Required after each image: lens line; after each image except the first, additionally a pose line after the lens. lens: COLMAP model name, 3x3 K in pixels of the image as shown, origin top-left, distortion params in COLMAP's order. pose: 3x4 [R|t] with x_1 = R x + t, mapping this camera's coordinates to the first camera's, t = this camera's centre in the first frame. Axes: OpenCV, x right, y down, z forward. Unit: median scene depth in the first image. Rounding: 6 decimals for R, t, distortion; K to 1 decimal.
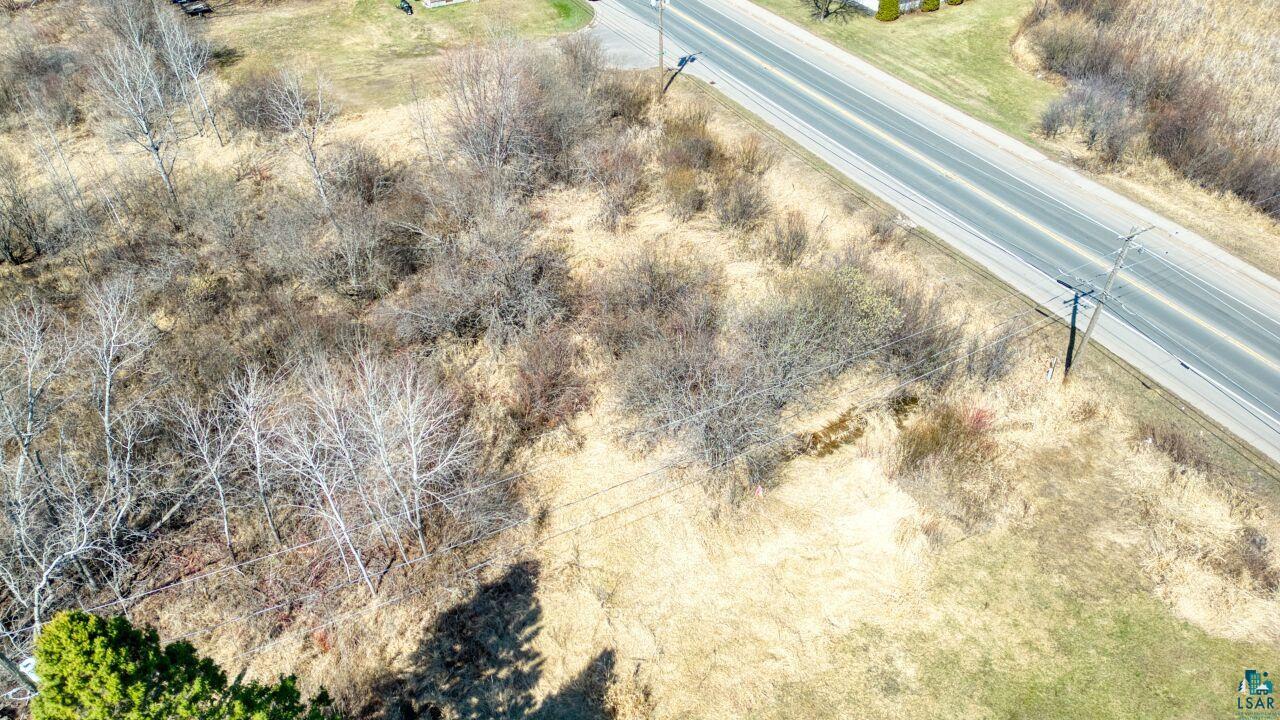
lens RADIAL K [[883.0, 0, 636.1], [0, 883.0, 361.8], [0, 0, 1]] dist [0.079347, -0.078738]
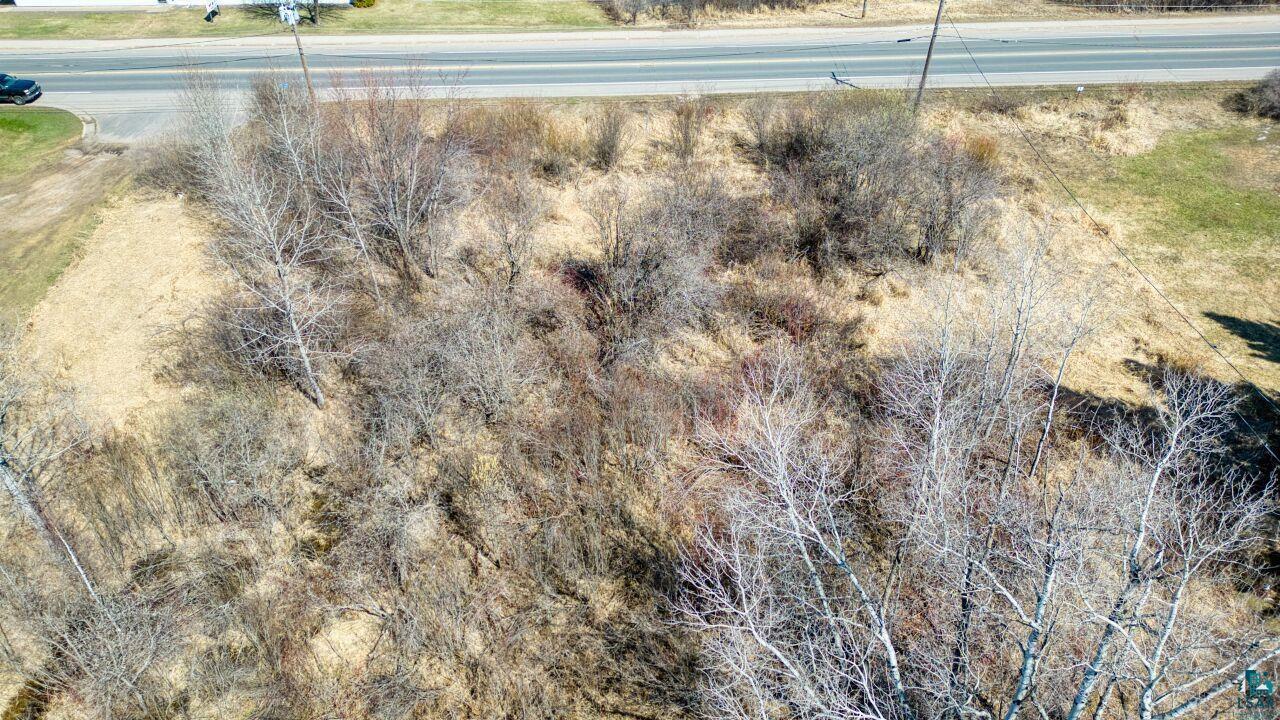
lens RADIAL K [[883.0, 0, 636.1], [0, 883.0, 361.8], [0, 0, 1]] dist [0.079347, -0.078738]
pose [[0.469654, -0.545708, 0.693994, -0.595315], [0.582831, 0.782089, 0.220555, -0.157979], [-0.663124, 0.300897, 0.685367, 0.325730]]
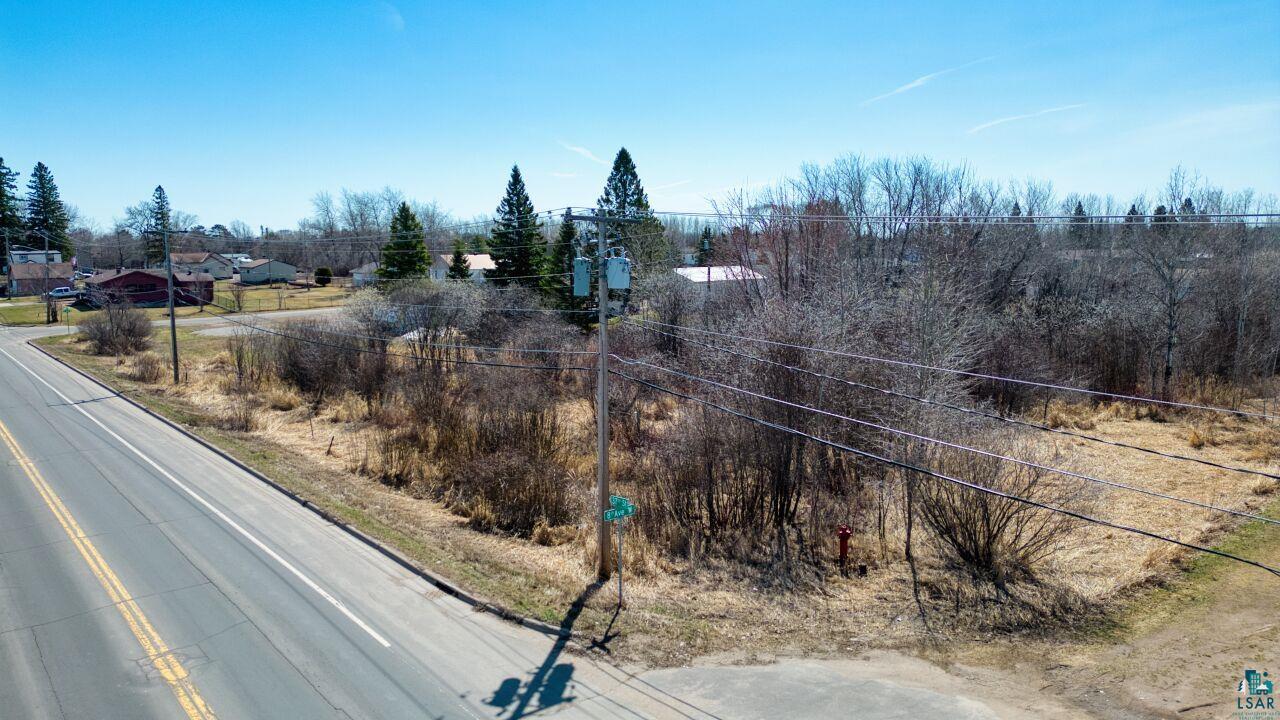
lens RADIAL K [[883.0, 0, 636.1], [0, 883.0, 361.8], [0, 0, 1]] dist [0.079347, -0.078738]
pose [[-0.978220, 0.053325, -0.200606, 0.085258], [-0.113732, 0.670766, 0.732897, -0.651519], [0.173642, 0.739749, -0.650092, 1.285939]]
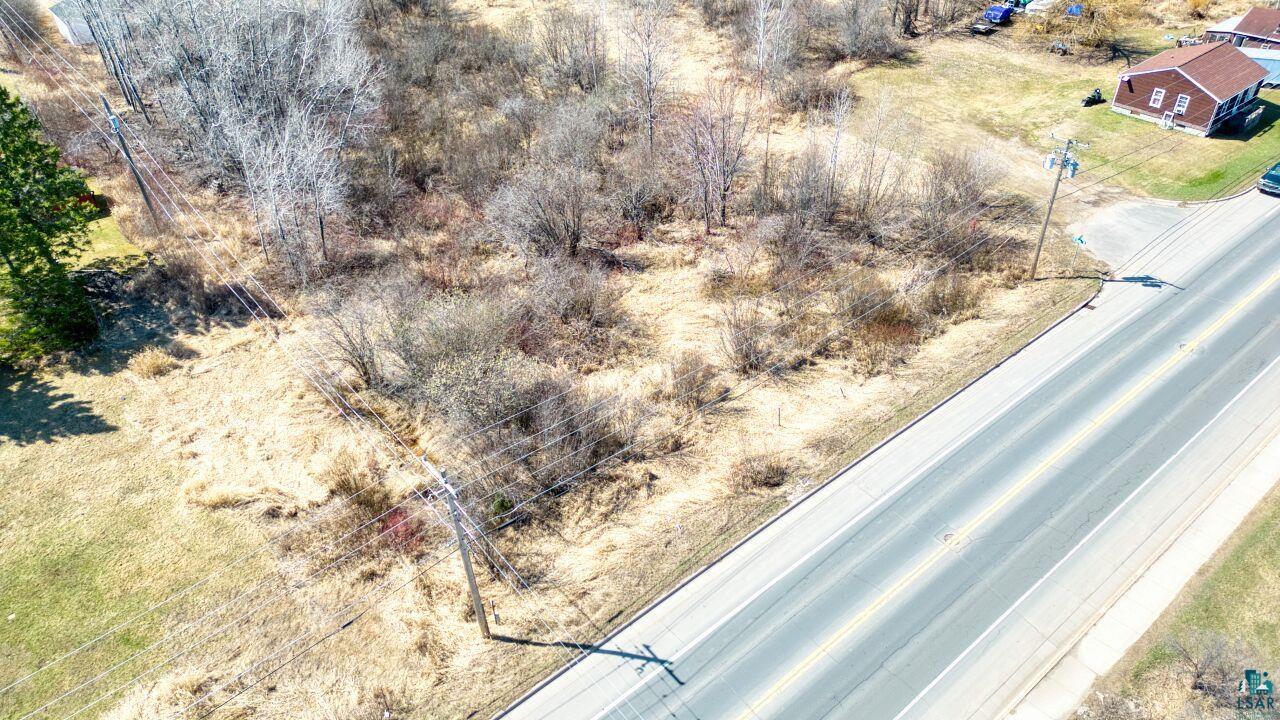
lens RADIAL K [[883.0, 0, 636.1], [0, 883.0, 361.8], [0, 0, 1]] dist [0.079347, -0.078738]
pose [[0.197602, 0.609405, -0.767840, 0.675083], [-0.624886, 0.681817, 0.380319, -0.371236], [0.755295, 0.404661, 0.515537, 0.409455]]
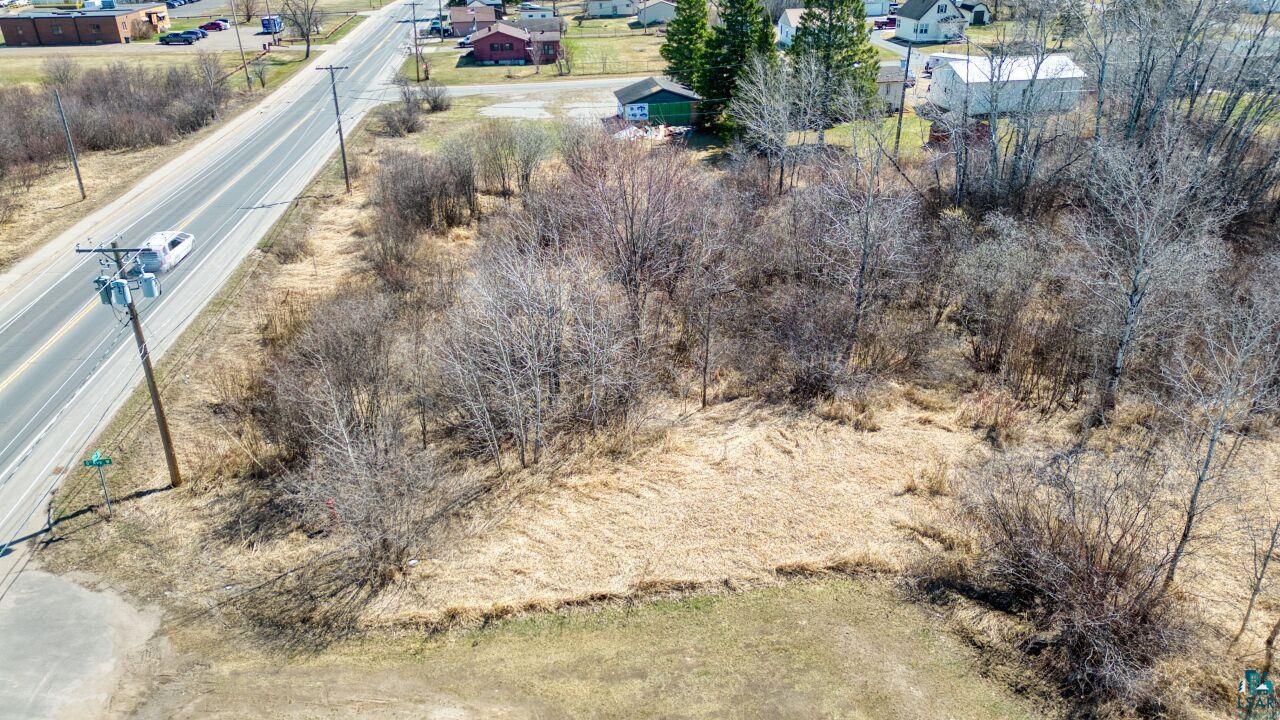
lens RADIAL K [[883.0, 0, 636.1], [0, 883.0, 361.8], [0, 0, 1]] dist [0.079347, -0.078738]
pose [[-0.931302, -0.126618, 0.341534, -0.379577], [0.262665, 0.416163, 0.870526, -0.742200], [-0.252358, 0.900431, -0.354315, 1.170792]]
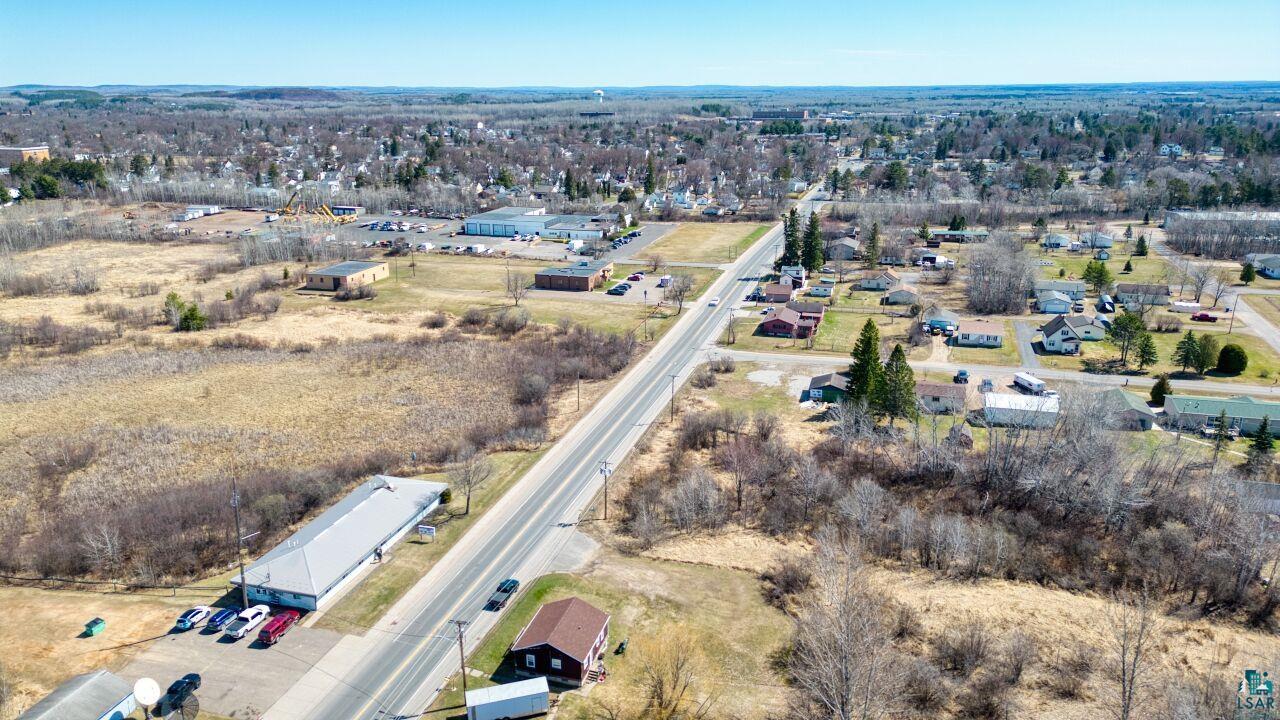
lens RADIAL K [[883.0, 0, 636.1], [0, 883.0, 361.8], [0, 0, 1]] dist [0.079347, -0.078738]
pose [[-0.705312, -0.190775, 0.682745, -1.334286], [0.473843, 0.589468, 0.654217, -1.841677], [-0.527264, 0.784941, -0.325361, 1.458521]]
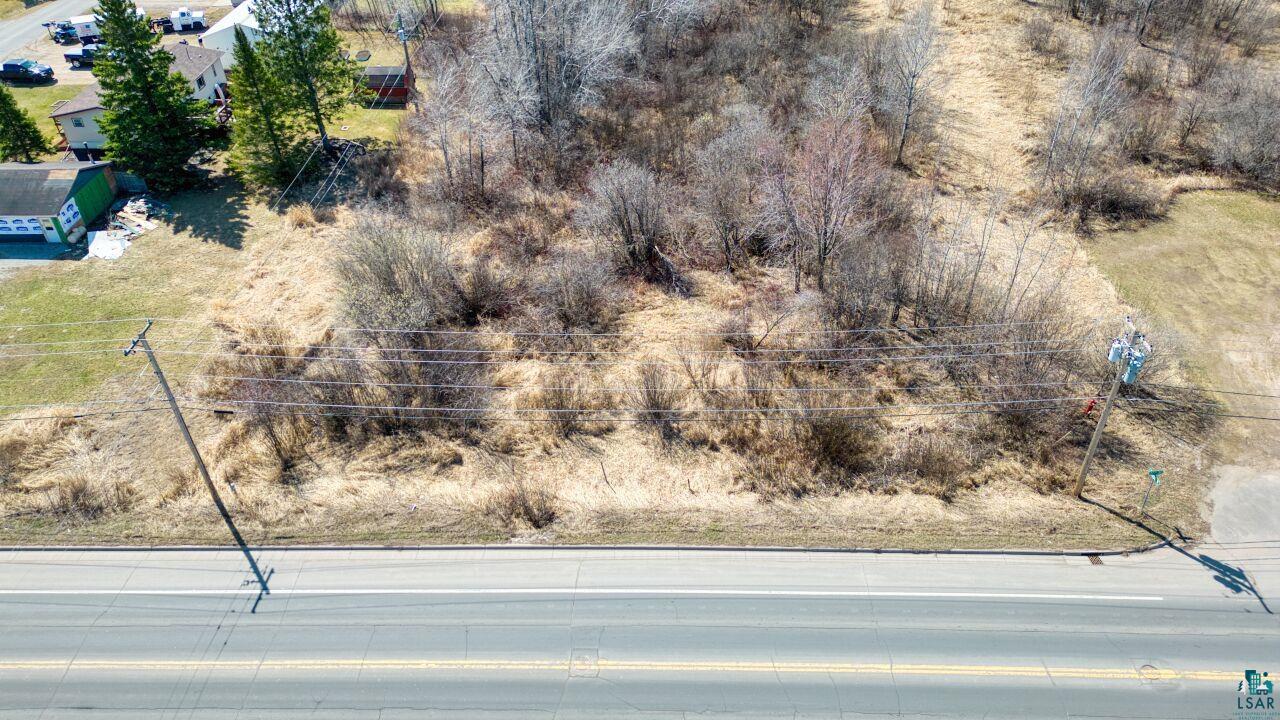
lens RADIAL K [[883.0, 0, 636.1], [0, 883.0, 361.8], [0, 0, 1]] dist [0.079347, -0.078738]
pose [[-0.489597, 0.548292, -0.677990, 0.574278], [-0.547215, 0.412162, 0.728477, -0.672991], [0.678860, 0.727666, 0.098241, 0.768132]]
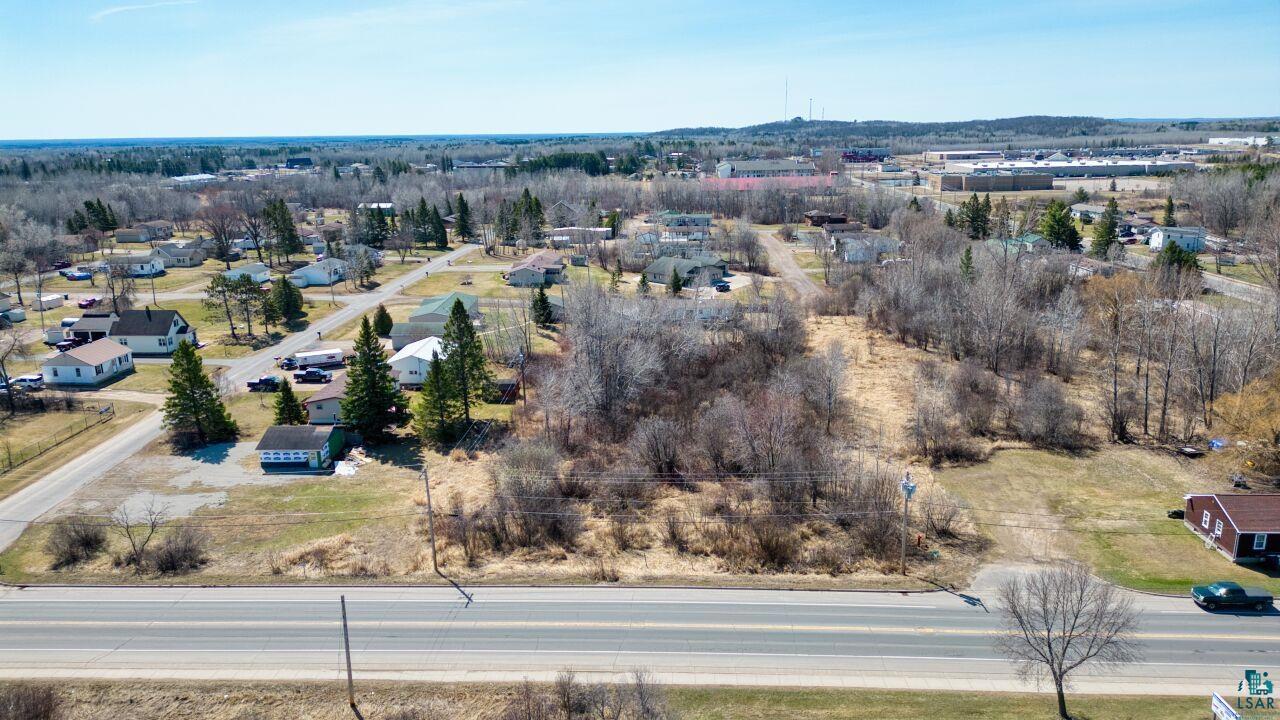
lens RADIAL K [[883.0, 0, 636.1], [0, 883.0, 361.8], [0, 0, 1]] dist [0.079347, -0.078738]
pose [[-0.512327, 0.240875, -0.824318, 1.122919], [-0.539748, 0.656275, 0.527233, -0.953810], [0.667977, 0.715040, -0.206216, 0.923905]]
